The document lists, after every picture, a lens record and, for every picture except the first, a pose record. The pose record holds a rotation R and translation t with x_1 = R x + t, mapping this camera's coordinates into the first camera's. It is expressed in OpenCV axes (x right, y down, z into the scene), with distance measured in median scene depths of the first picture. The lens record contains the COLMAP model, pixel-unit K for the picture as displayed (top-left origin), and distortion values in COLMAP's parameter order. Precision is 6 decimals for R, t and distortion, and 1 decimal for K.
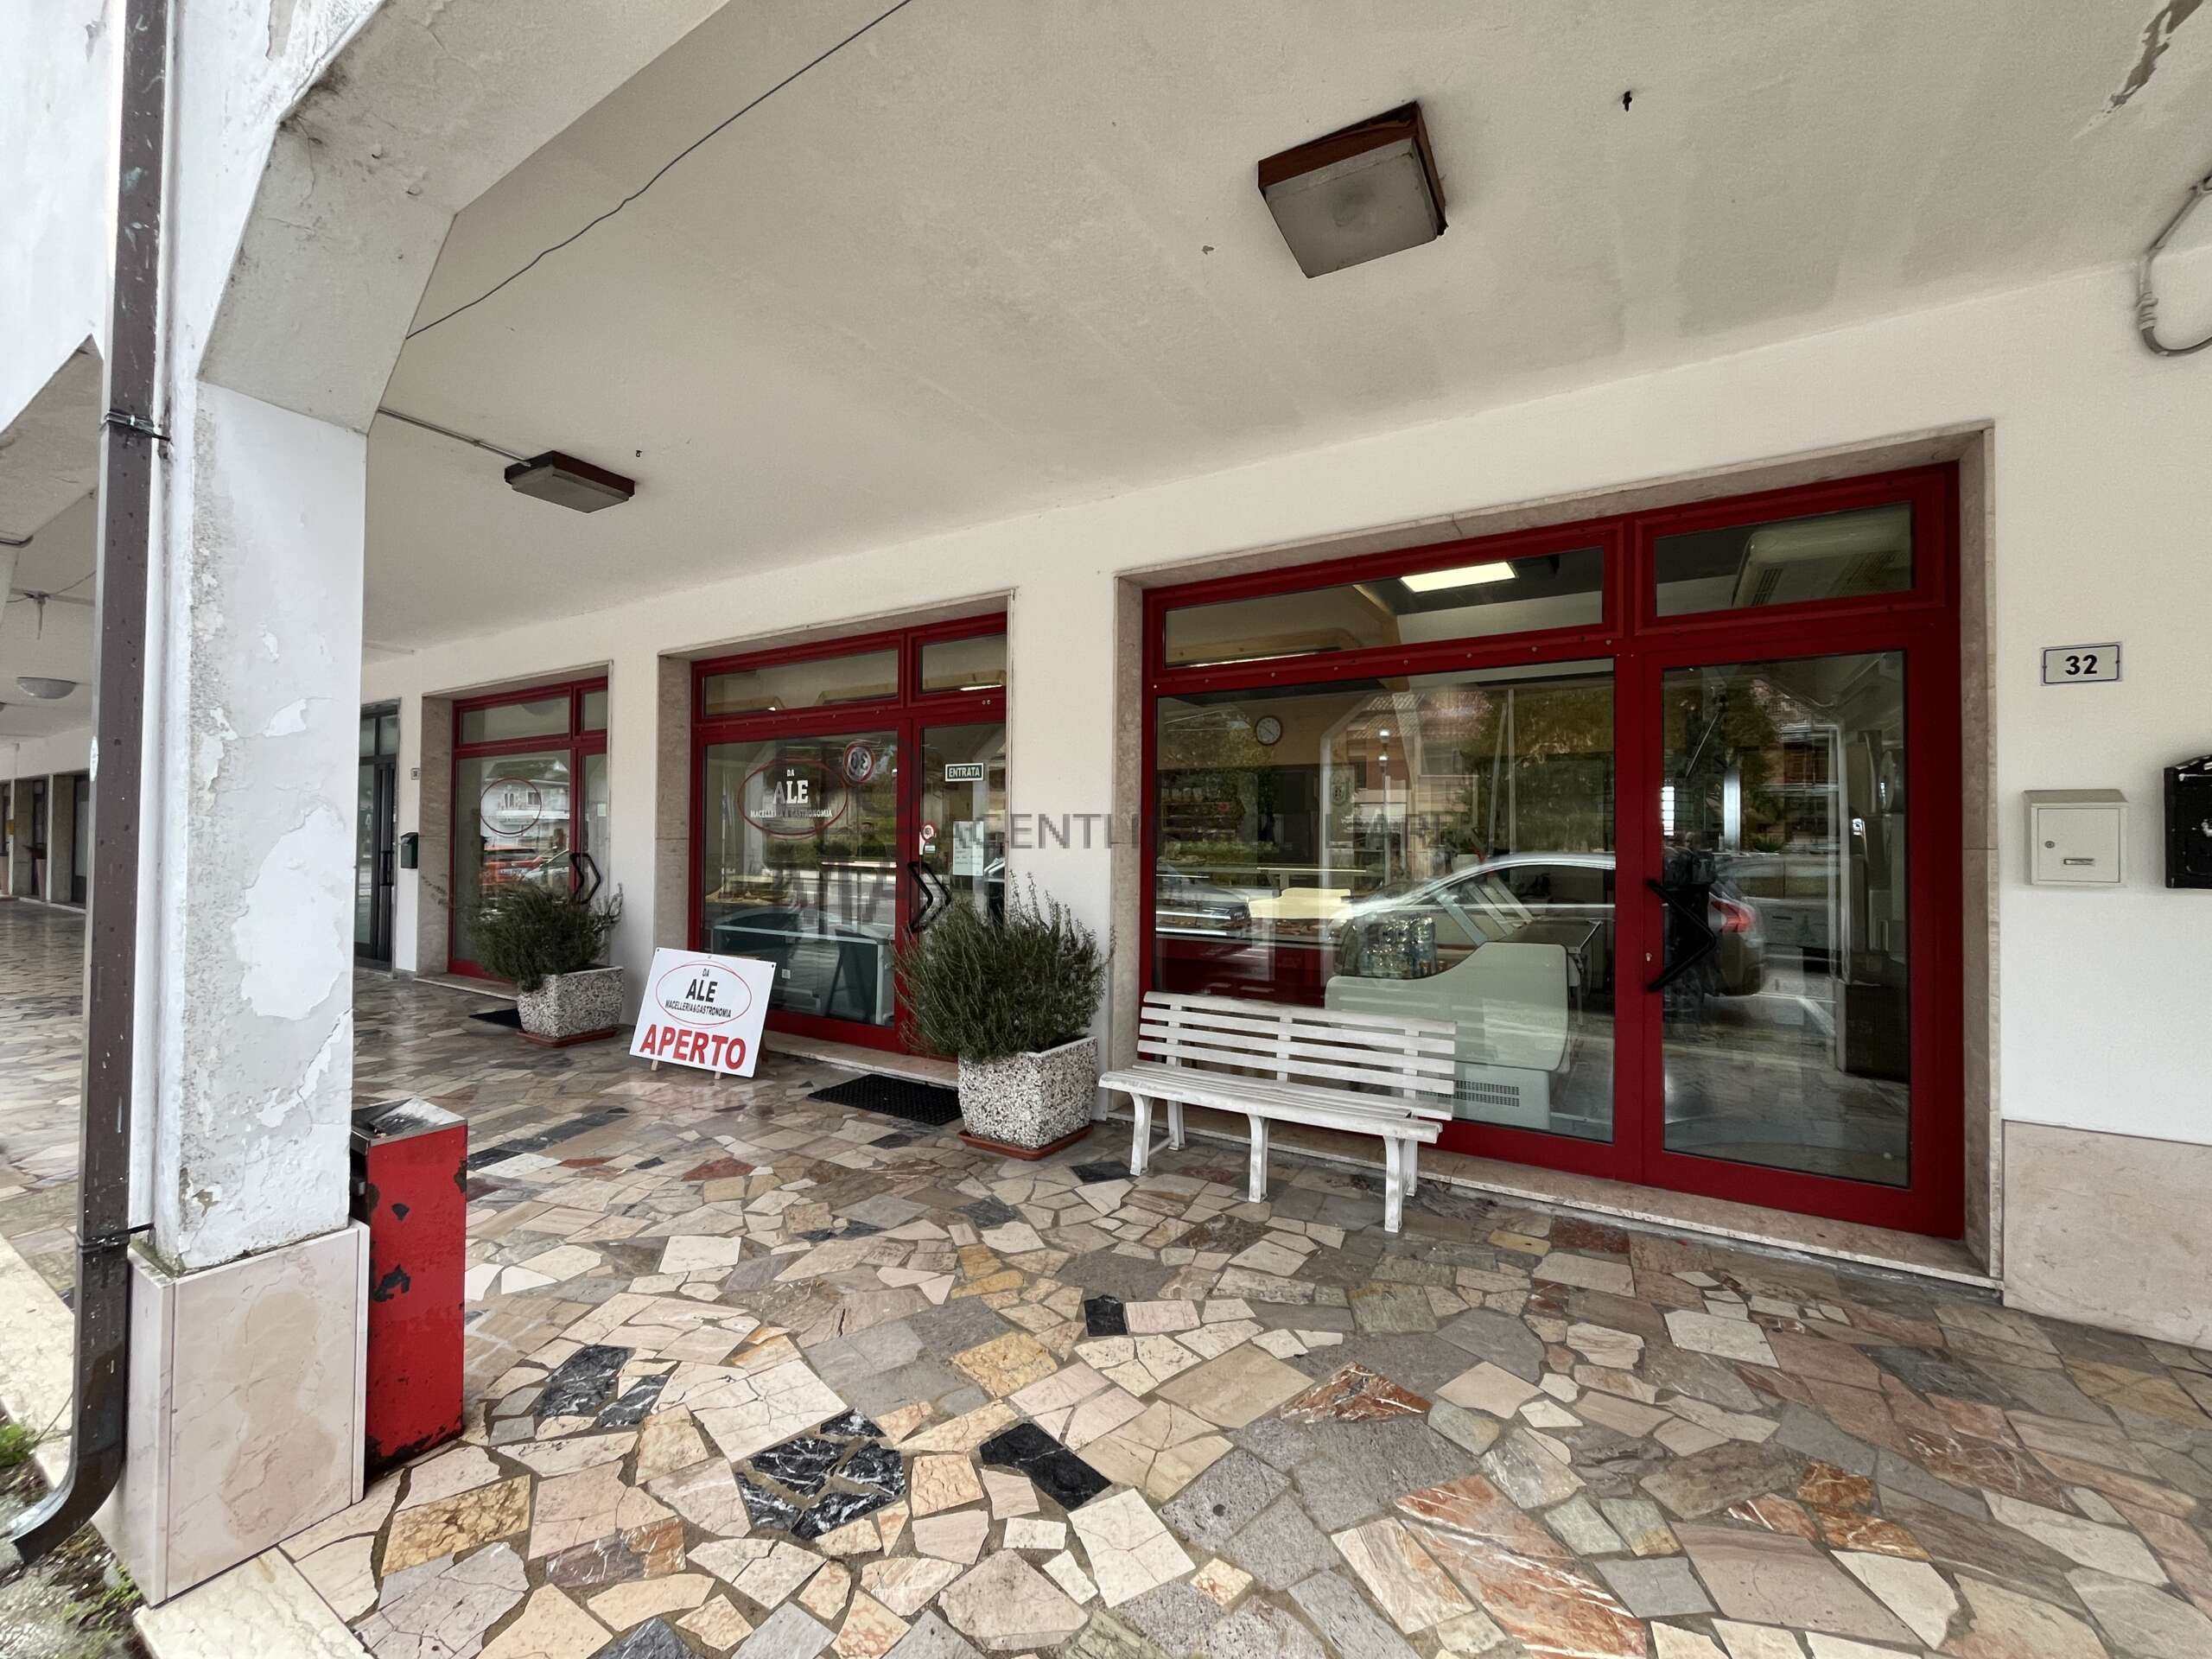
lens RADIAL K [[891.5, 0, 1104.4], [0, 891.5, 830.0], [0, 0, 1]] dist [-0.003000, -0.000257]
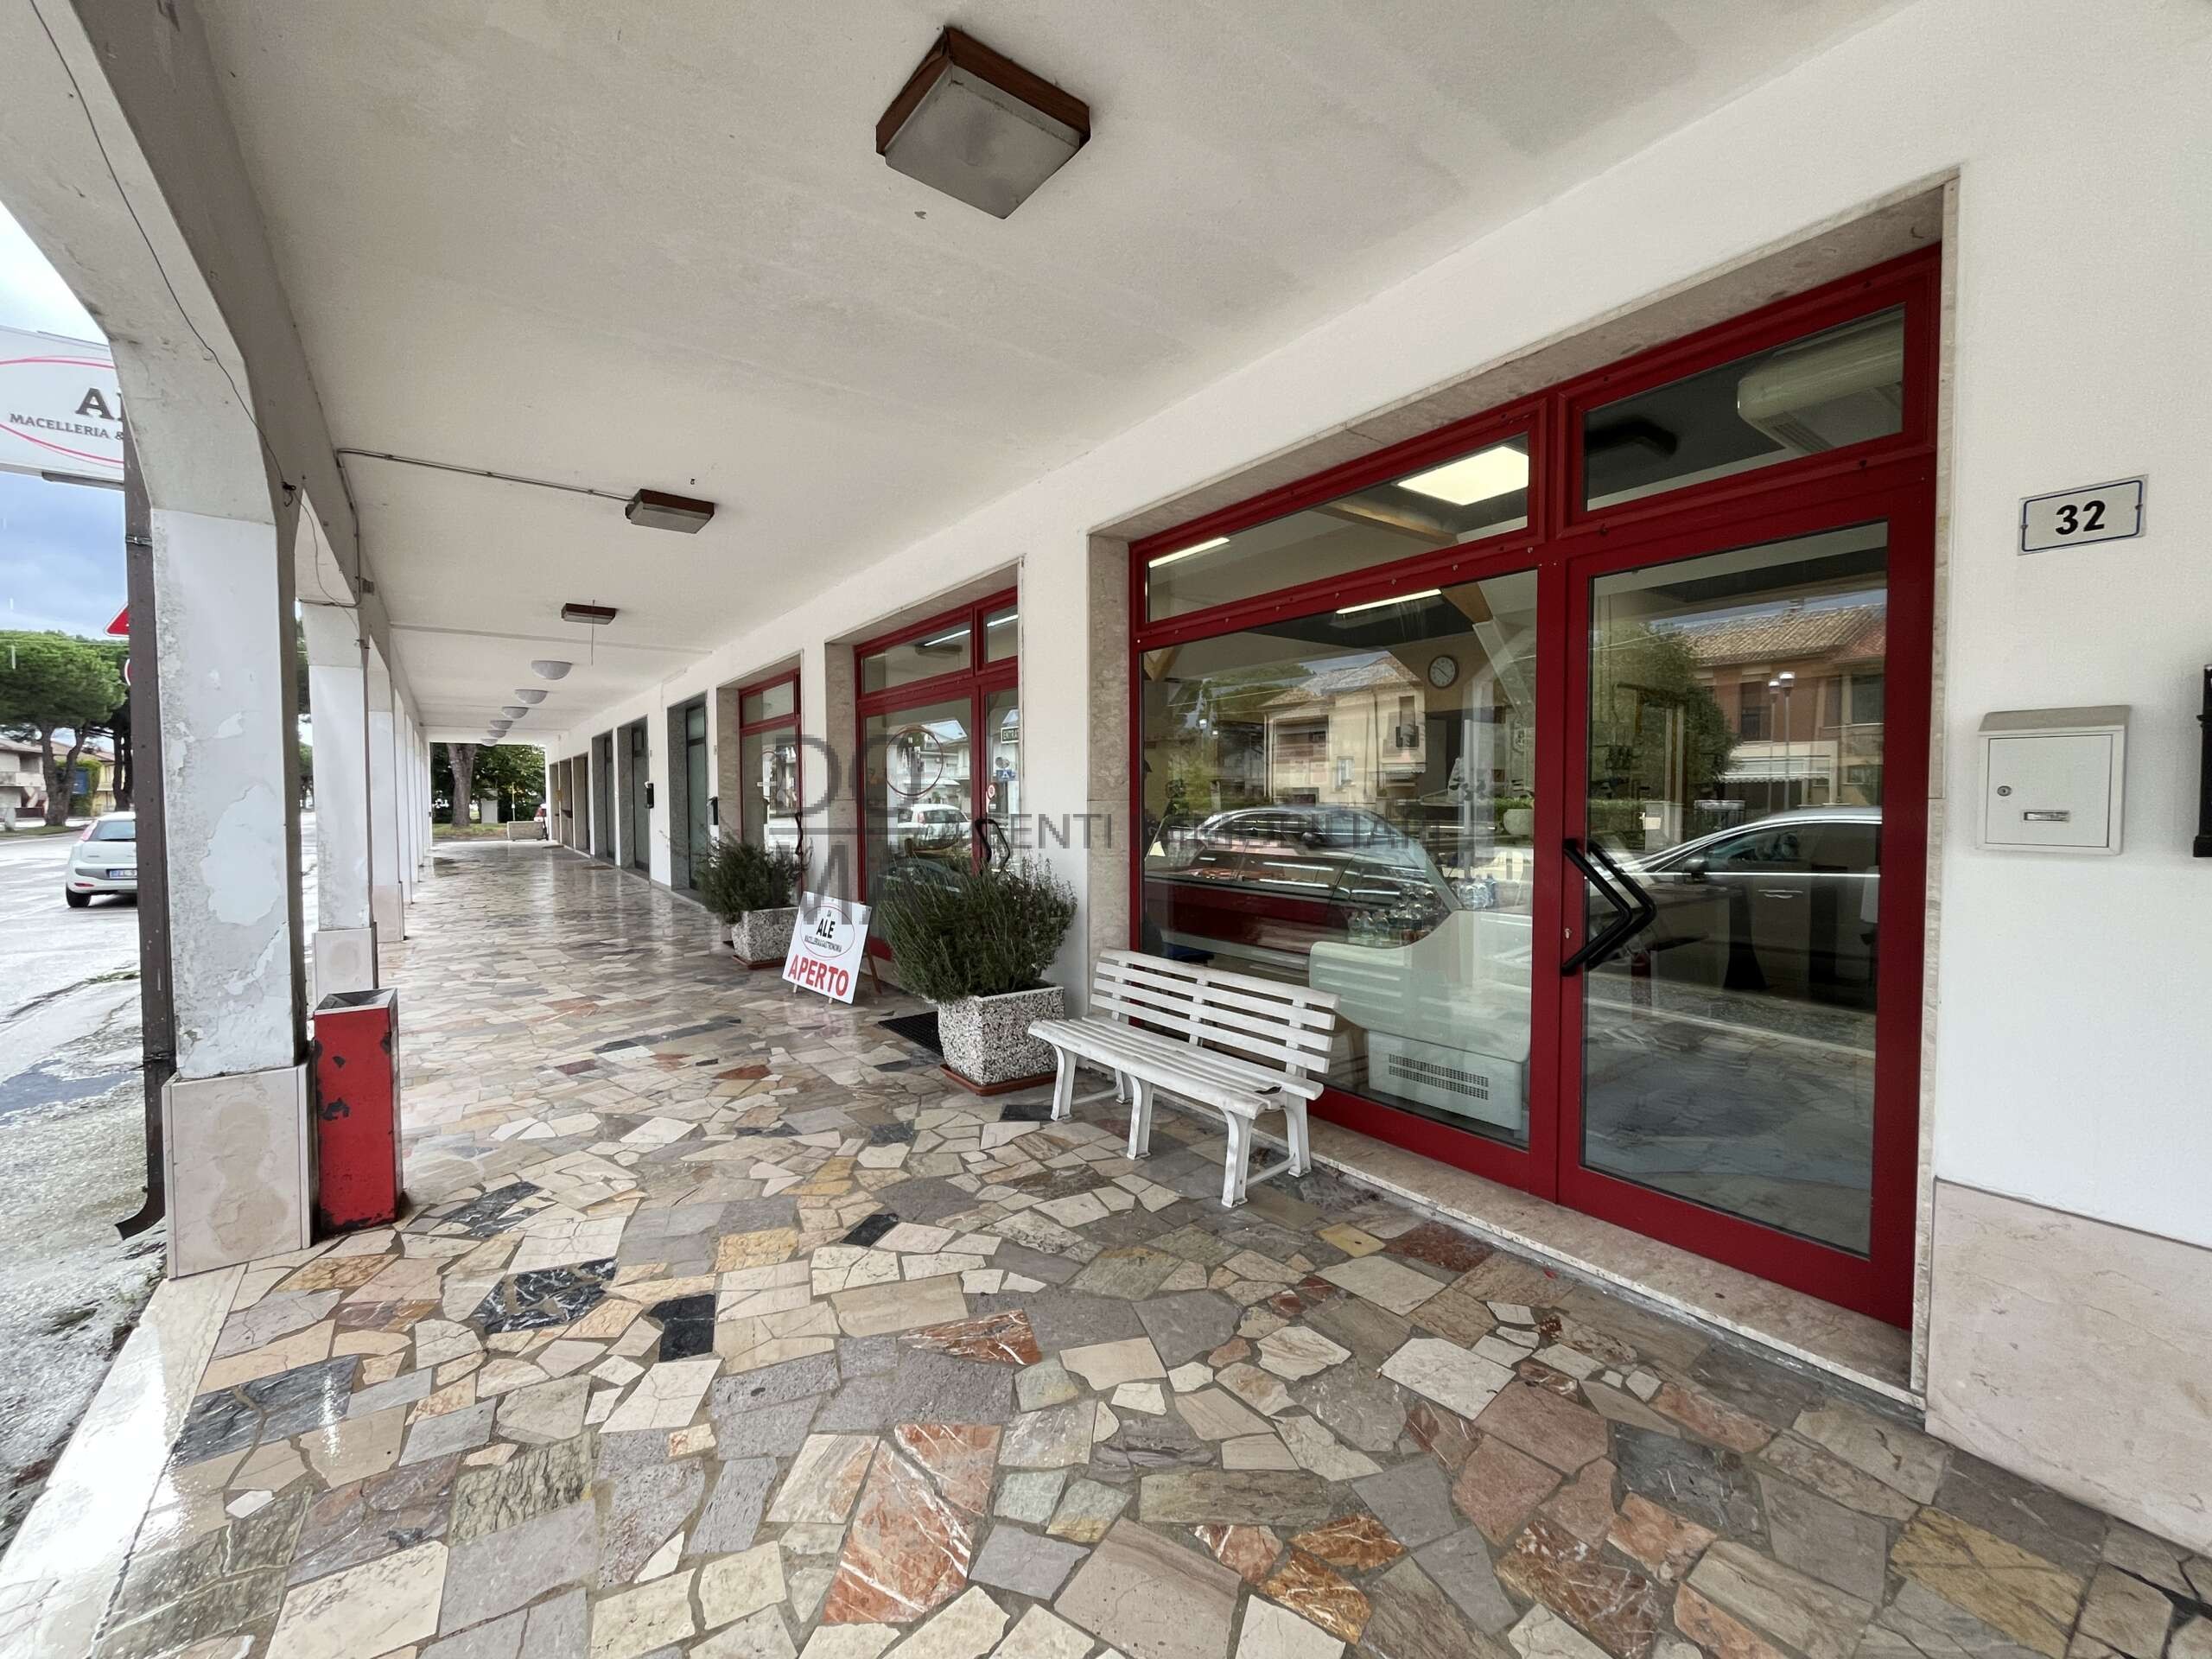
lens RADIAL K [[891.5, 0, 1106.6], [0, 891.5, 830.2], [0, 0, 1]] dist [-0.003000, -0.000257]
pose [[0.926602, 0.002240, -0.376036, 0.654297], [0.016235, 0.998812, 0.045956, 0.003400], [0.375692, -0.048688, 0.925465, 0.103295]]
